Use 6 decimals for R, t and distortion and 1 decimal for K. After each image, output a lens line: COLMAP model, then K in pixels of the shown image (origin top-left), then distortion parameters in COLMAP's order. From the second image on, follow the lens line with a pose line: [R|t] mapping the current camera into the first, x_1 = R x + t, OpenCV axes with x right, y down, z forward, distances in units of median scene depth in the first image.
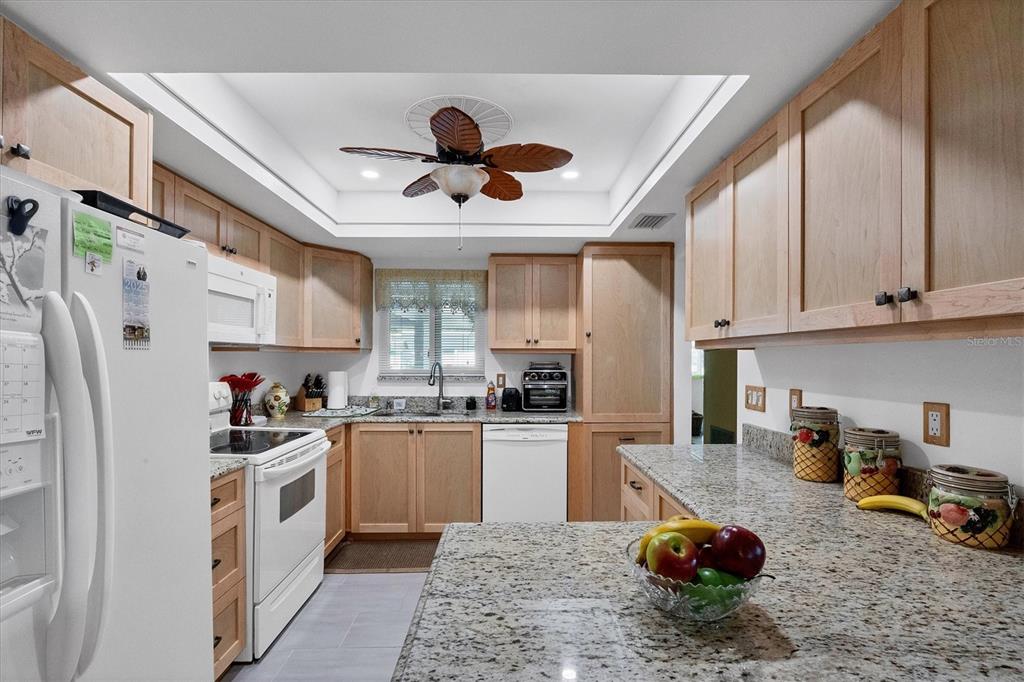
lens RADIAL K [[471.3, 0, 519.3], [0, 471.3, 361.6], [0, 0, 1]] dist [-0.012620, 0.001663]
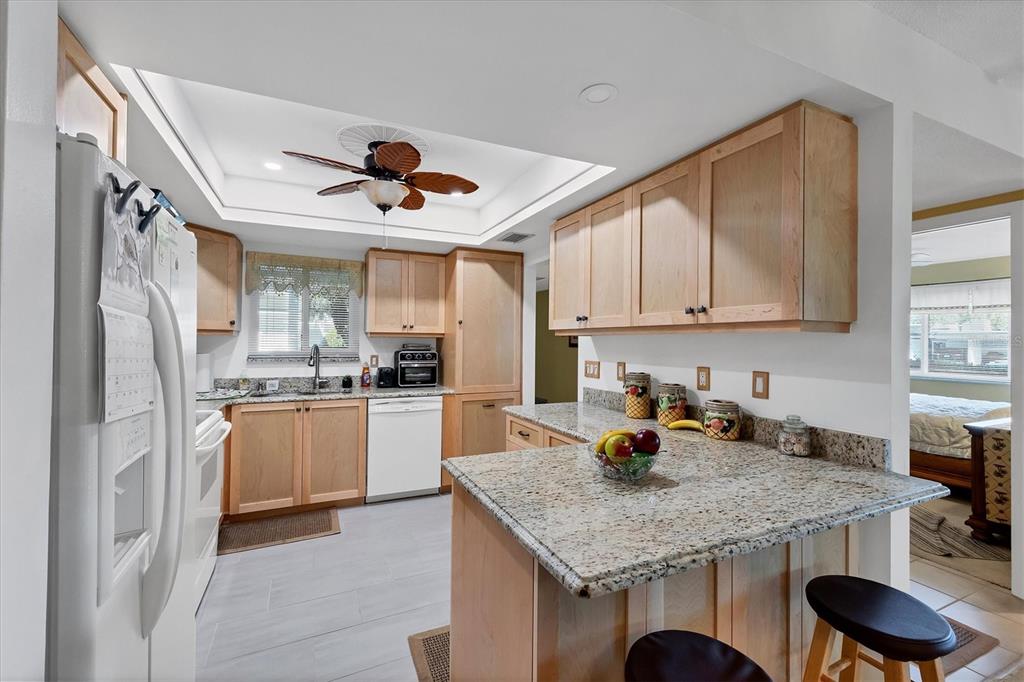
lens RADIAL K [[439.6, 0, 512.8], [0, 439.6, 342.7], [0, 0, 1]] dist [0.014973, -0.000373]
pose [[0.916630, 0.003347, 0.399722, -0.296916], [-0.001947, 0.999990, -0.003908, 0.001187], [-0.399731, 0.002804, 0.916628, -0.171608]]
